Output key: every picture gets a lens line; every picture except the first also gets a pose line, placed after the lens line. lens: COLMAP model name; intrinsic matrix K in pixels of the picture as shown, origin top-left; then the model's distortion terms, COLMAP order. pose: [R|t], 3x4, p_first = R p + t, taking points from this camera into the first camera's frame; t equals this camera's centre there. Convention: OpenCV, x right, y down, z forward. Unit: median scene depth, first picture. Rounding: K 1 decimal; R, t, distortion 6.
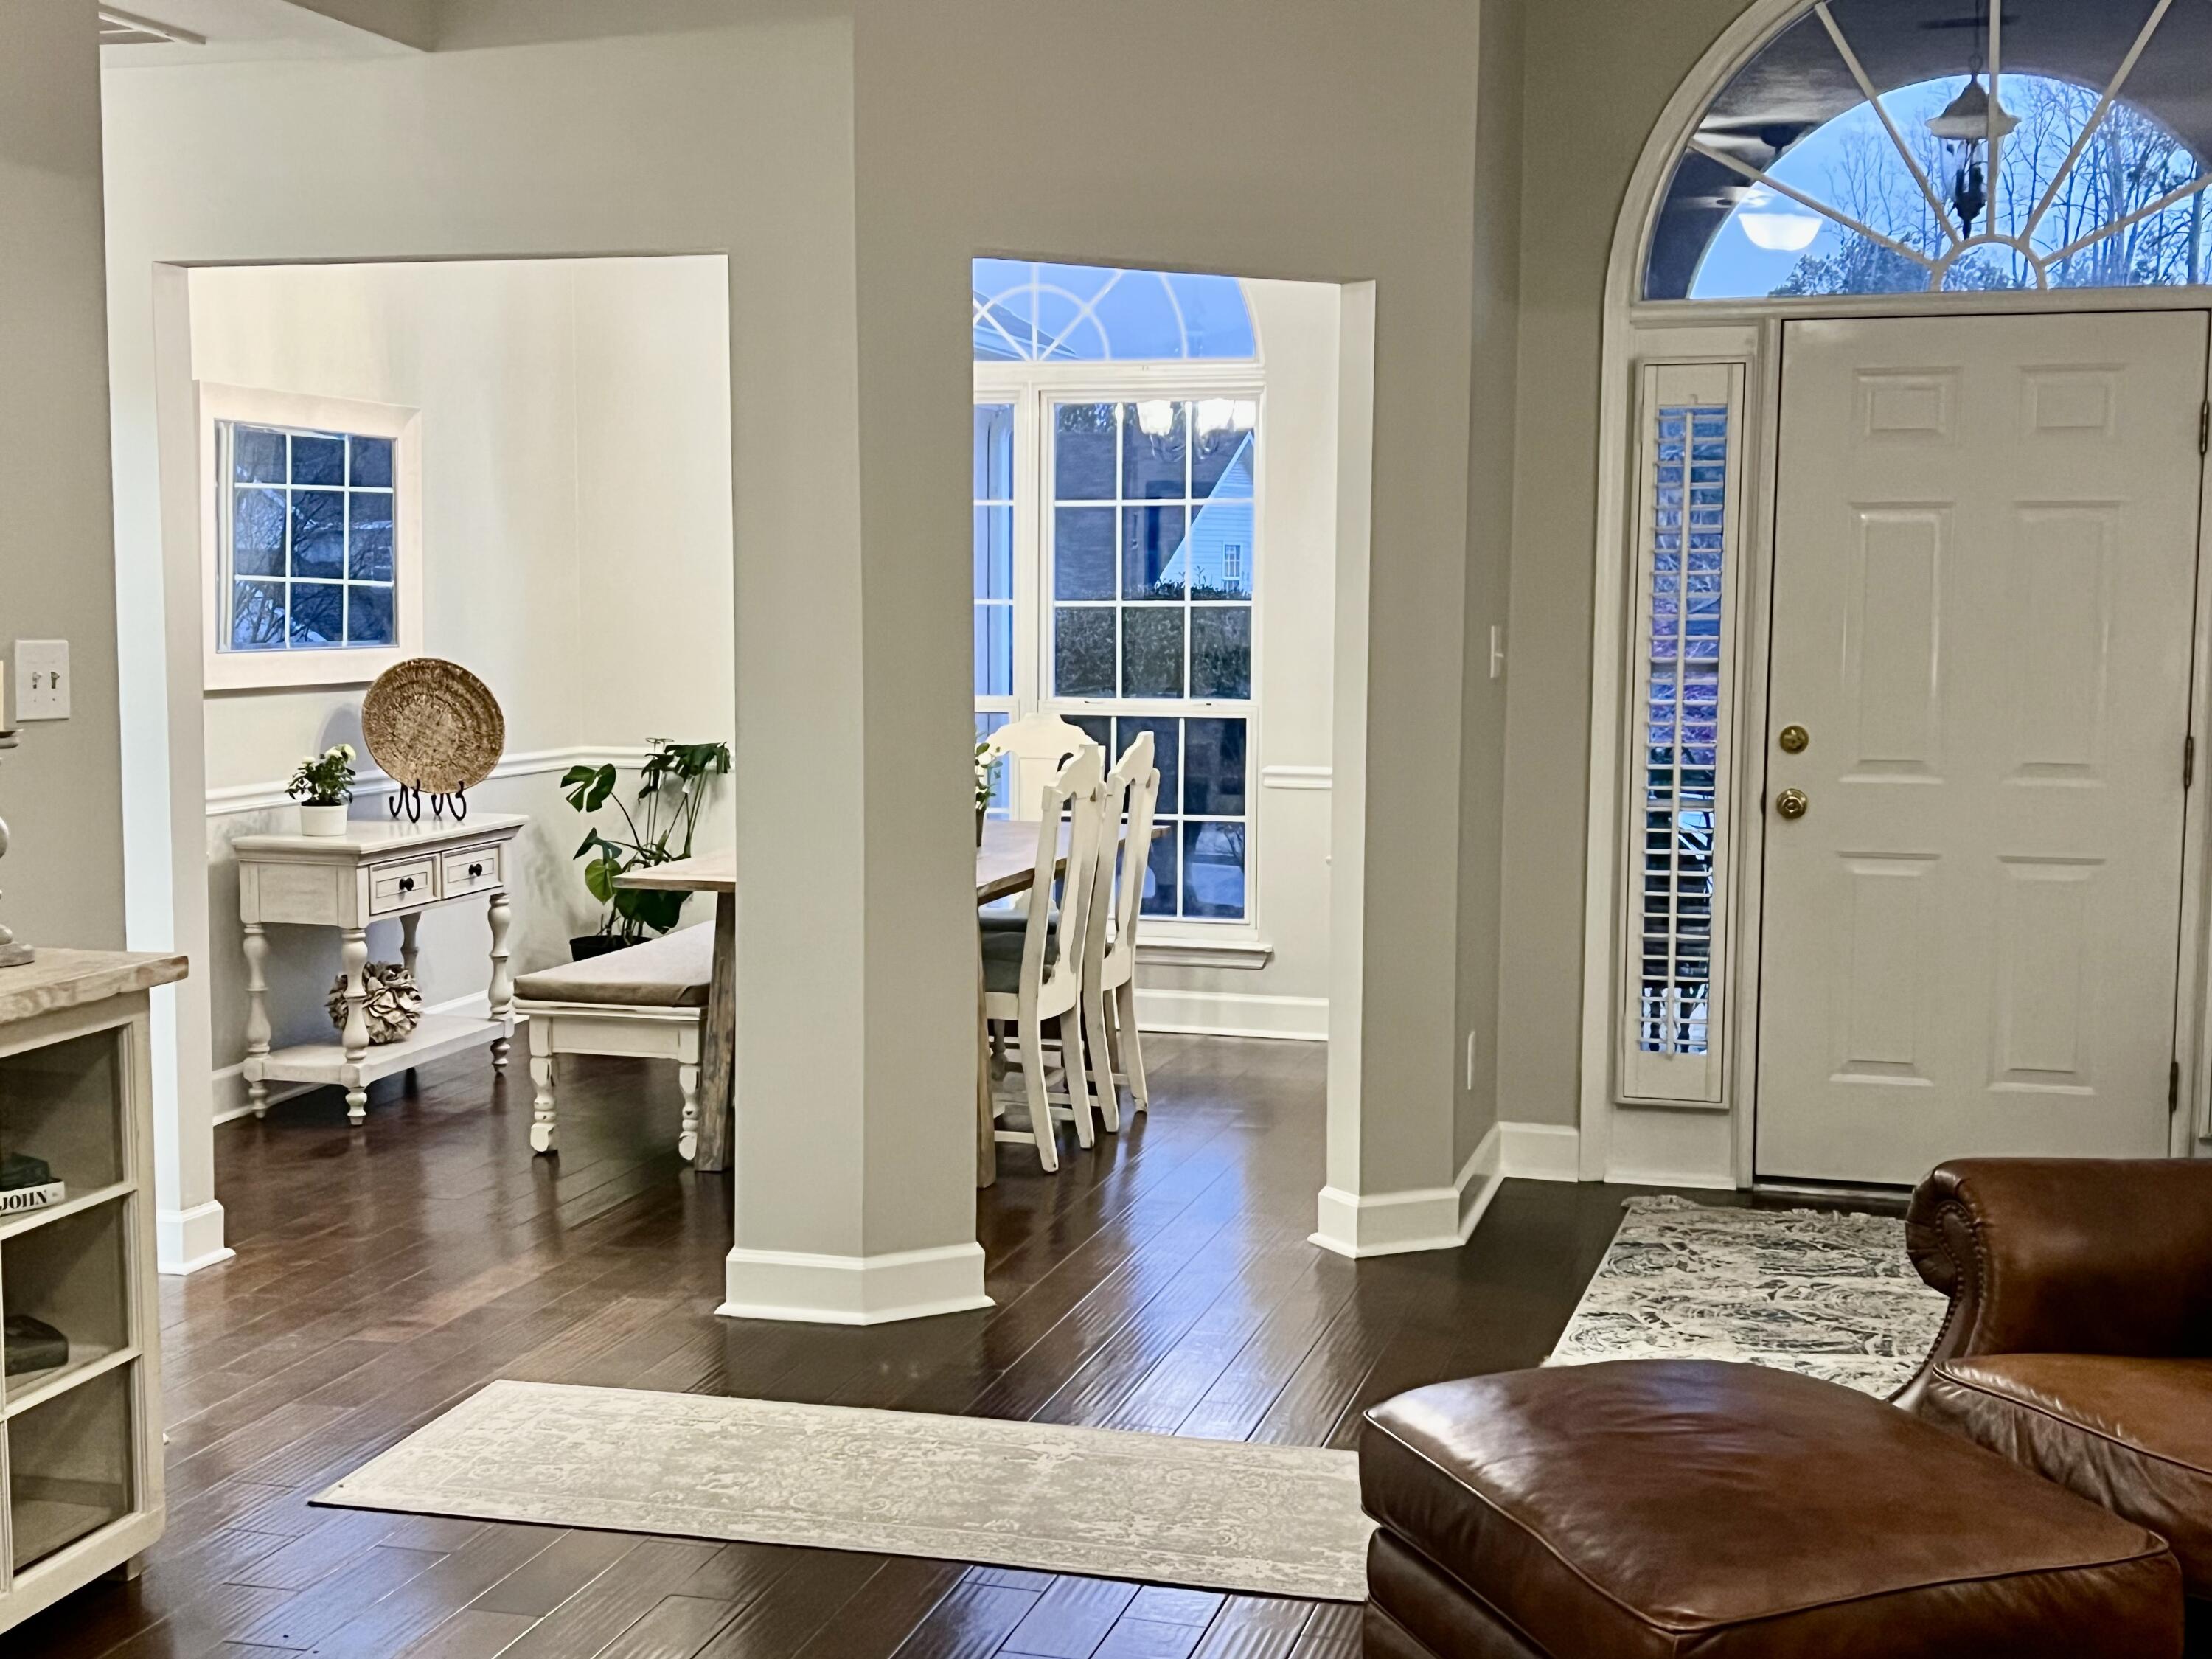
lens RADIAL K [[2761.7, 0, 1106.0], [0, 2761.7, 829.5], [0, 0, 1]] dist [0.069294, 0.003103]
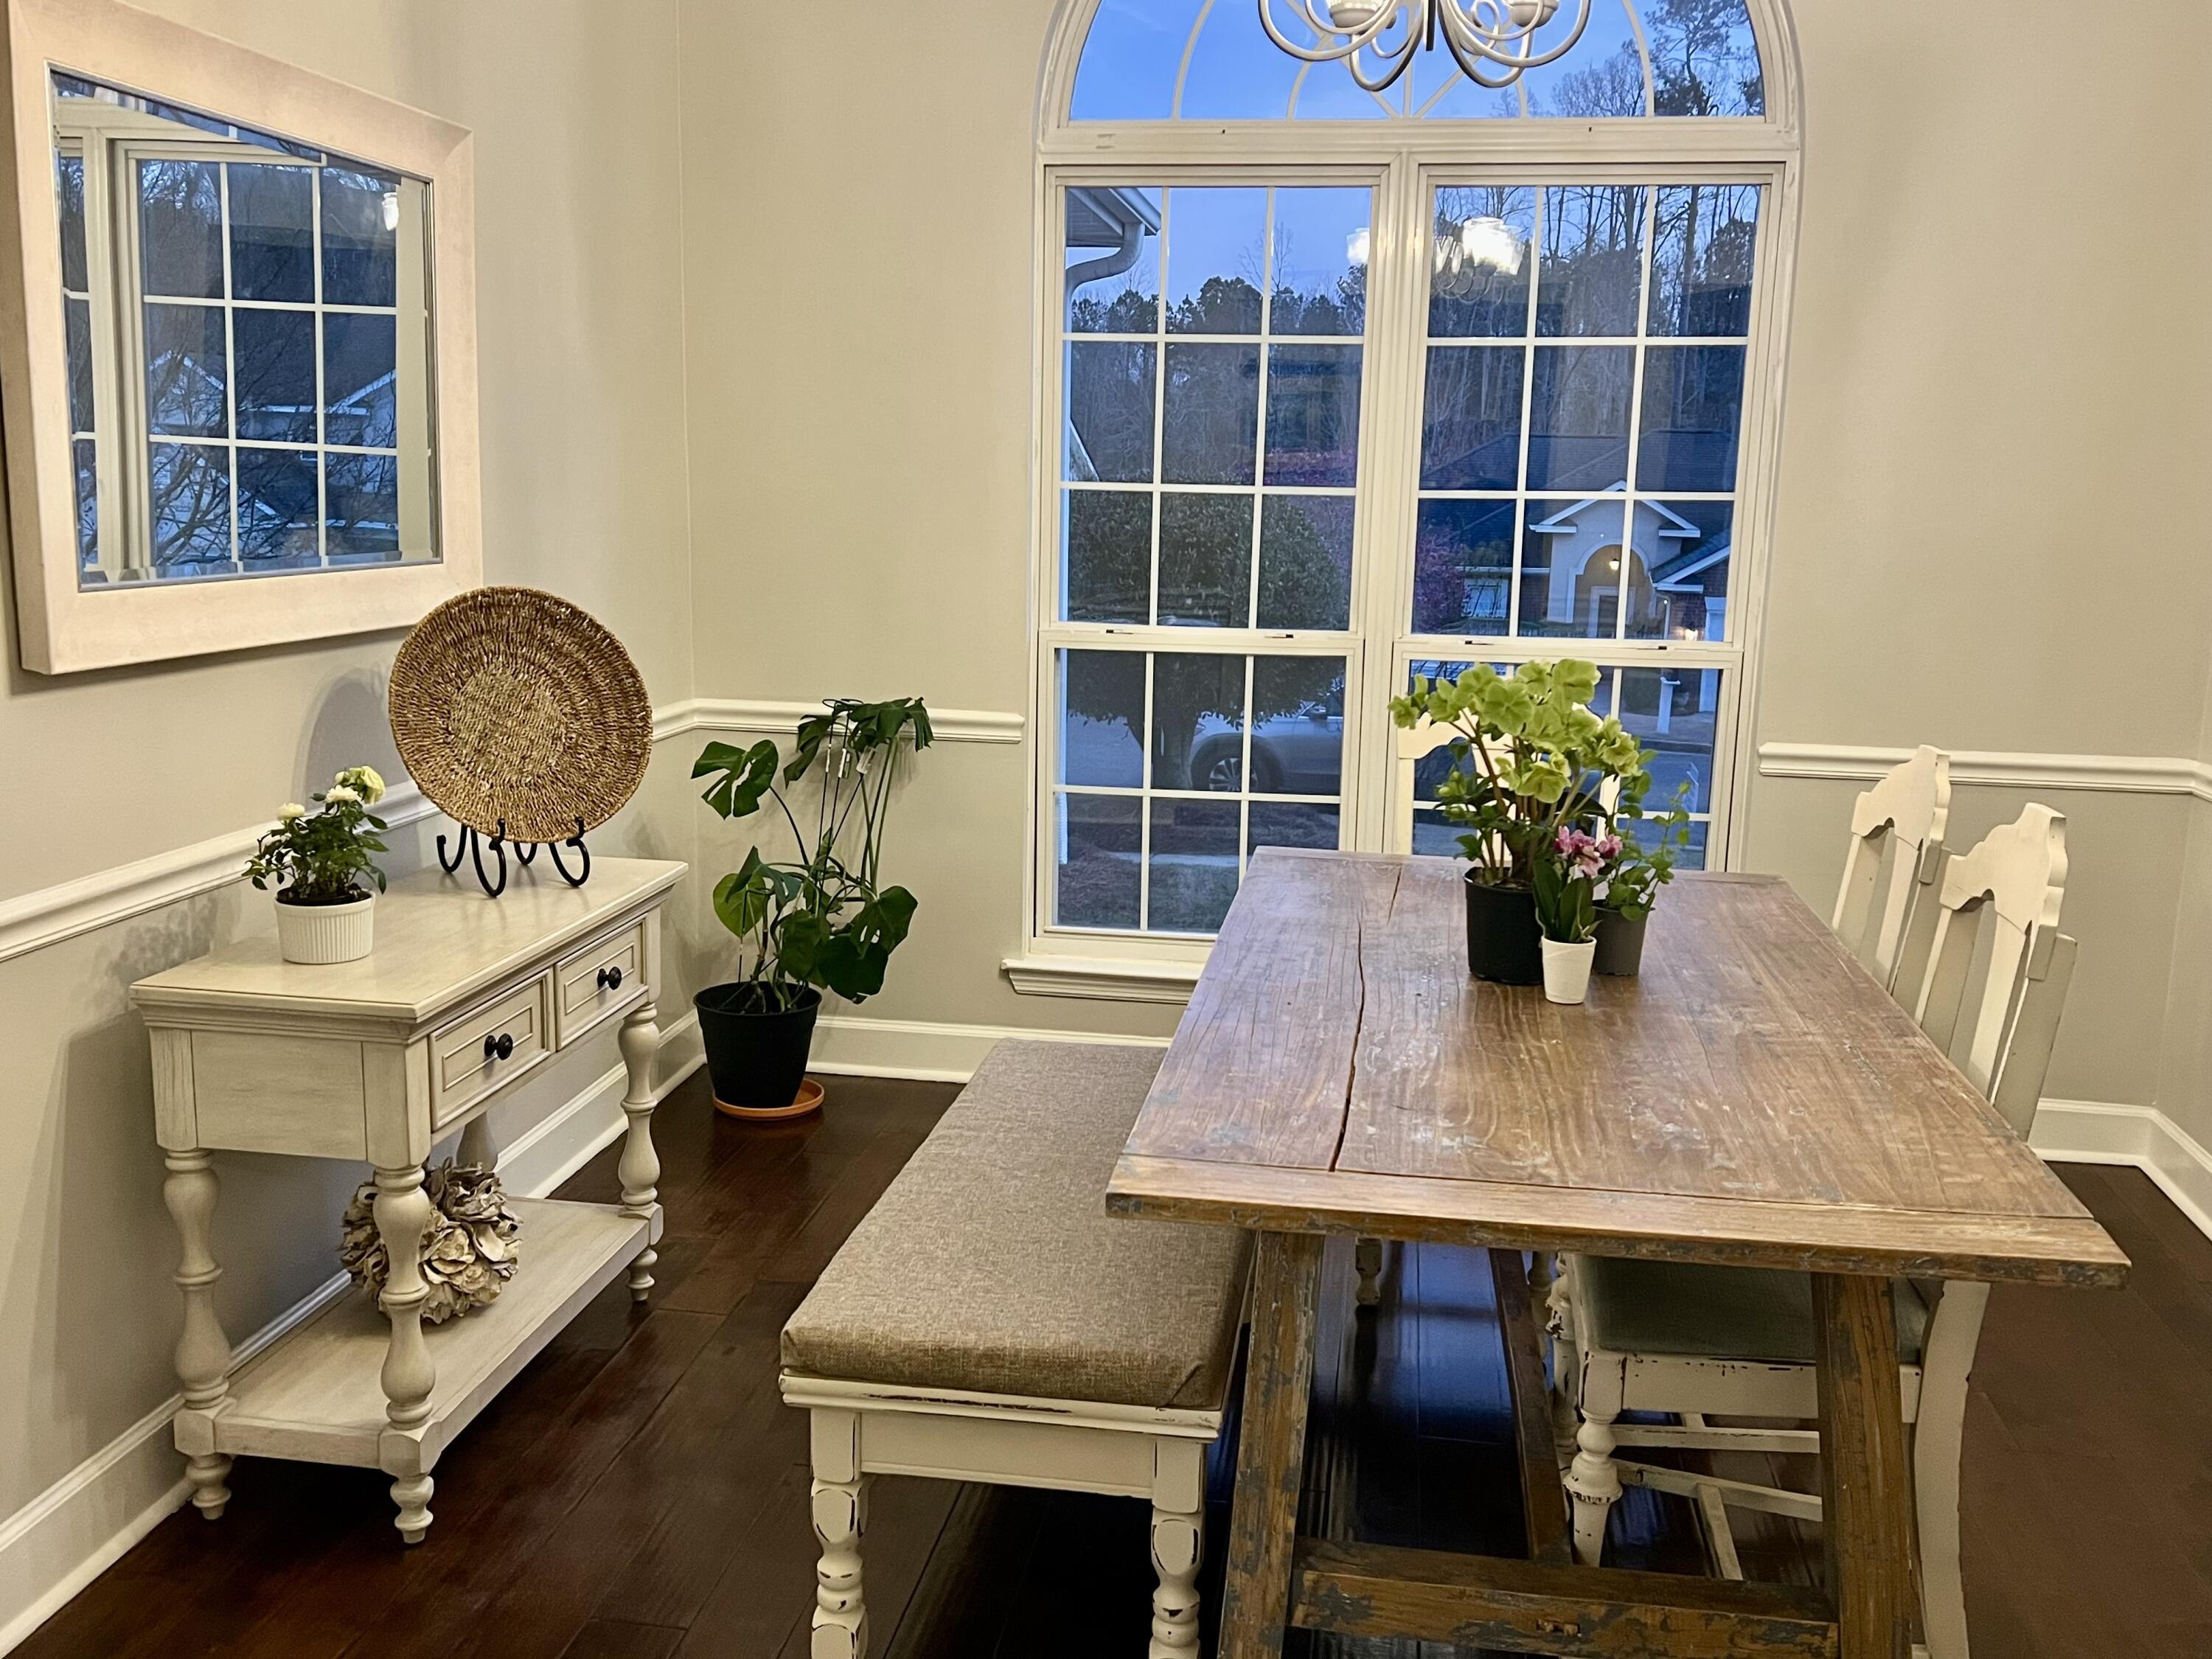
lens RADIAL K [[2022.5, 0, 1106.0], [0, 2022.5, 829.5], [0, 0, 1]] dist [0.035723, -0.002553]
pose [[0.993355, -0.006816, 0.114889, -0.175929], [-0.003429, 0.996050, 0.088733, -0.050820], [-0.115040, -0.088537, 0.989407, 0.595633]]
